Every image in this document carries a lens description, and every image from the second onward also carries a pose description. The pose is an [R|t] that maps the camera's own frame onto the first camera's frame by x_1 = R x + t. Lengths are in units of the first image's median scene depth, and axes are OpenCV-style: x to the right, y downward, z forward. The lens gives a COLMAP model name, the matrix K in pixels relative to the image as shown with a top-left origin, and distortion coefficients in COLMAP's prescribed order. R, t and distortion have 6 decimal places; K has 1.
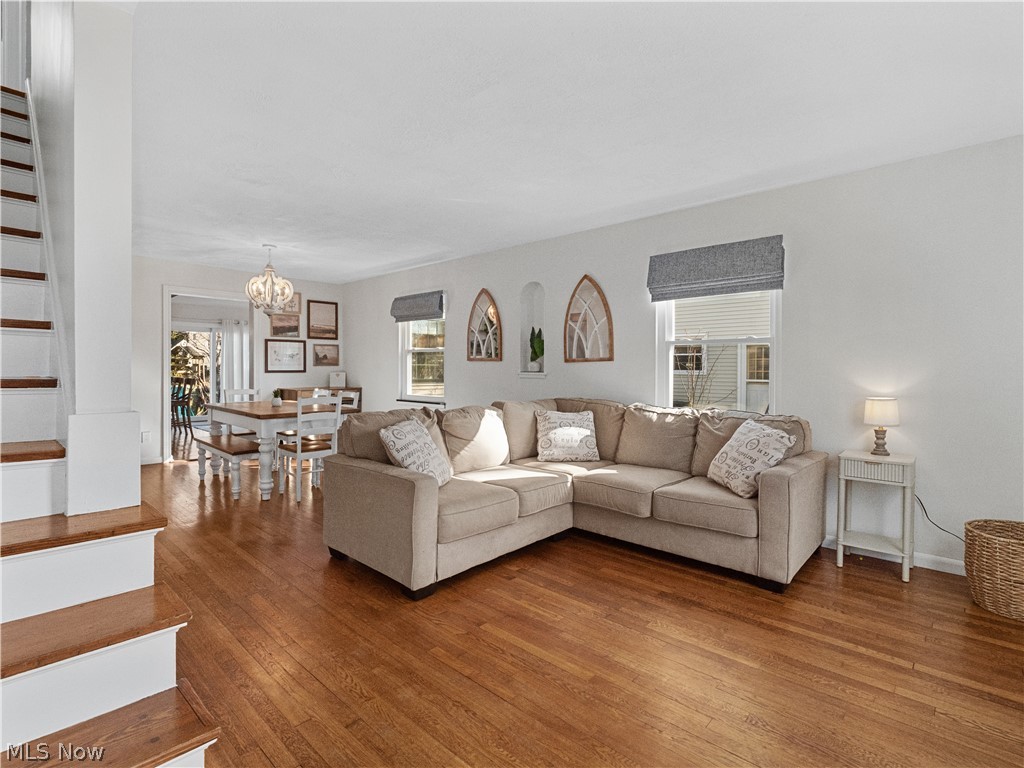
lens RADIAL K [[503.8, 0, 511.3], [0, 503.8, 364.7], [0, 0, 1]] dist [-0.006319, -0.001342]
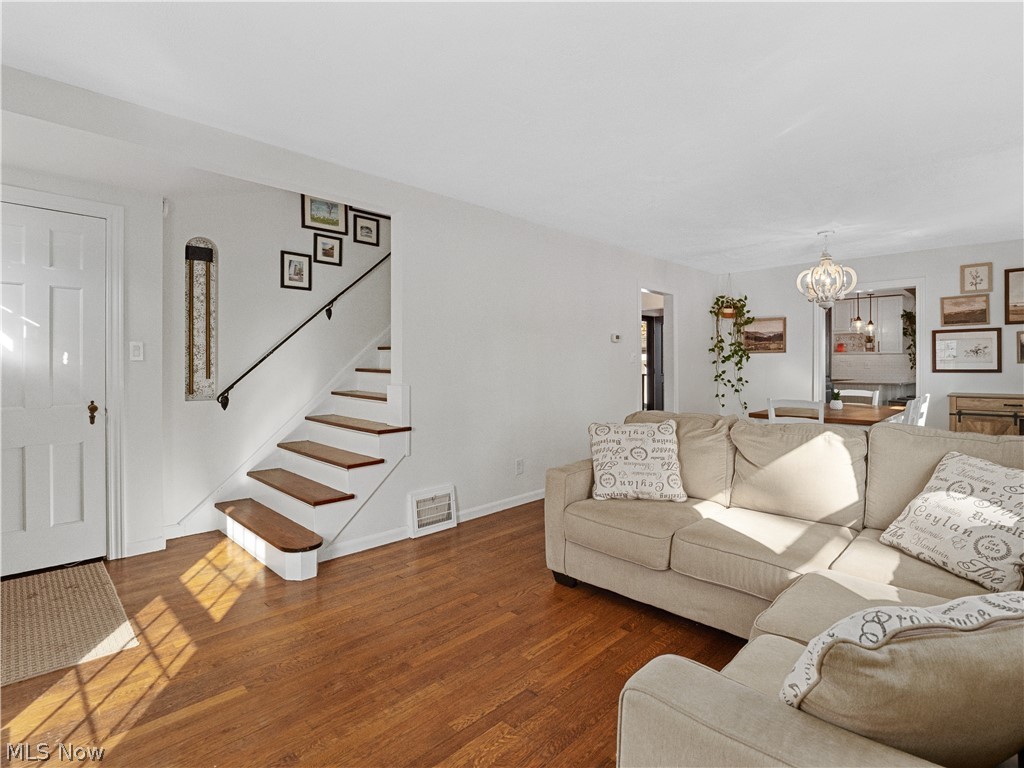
lens RADIAL K [[503.8, 0, 511.3], [0, 503.8, 364.7], [0, 0, 1]] dist [-0.006319, -0.001342]
pose [[-0.025683, -0.001759, -0.999669, 0.330706], [0.006895, 0.999974, -0.001937, 0.000851], [0.999646, -0.006942, -0.025670, 0.343200]]
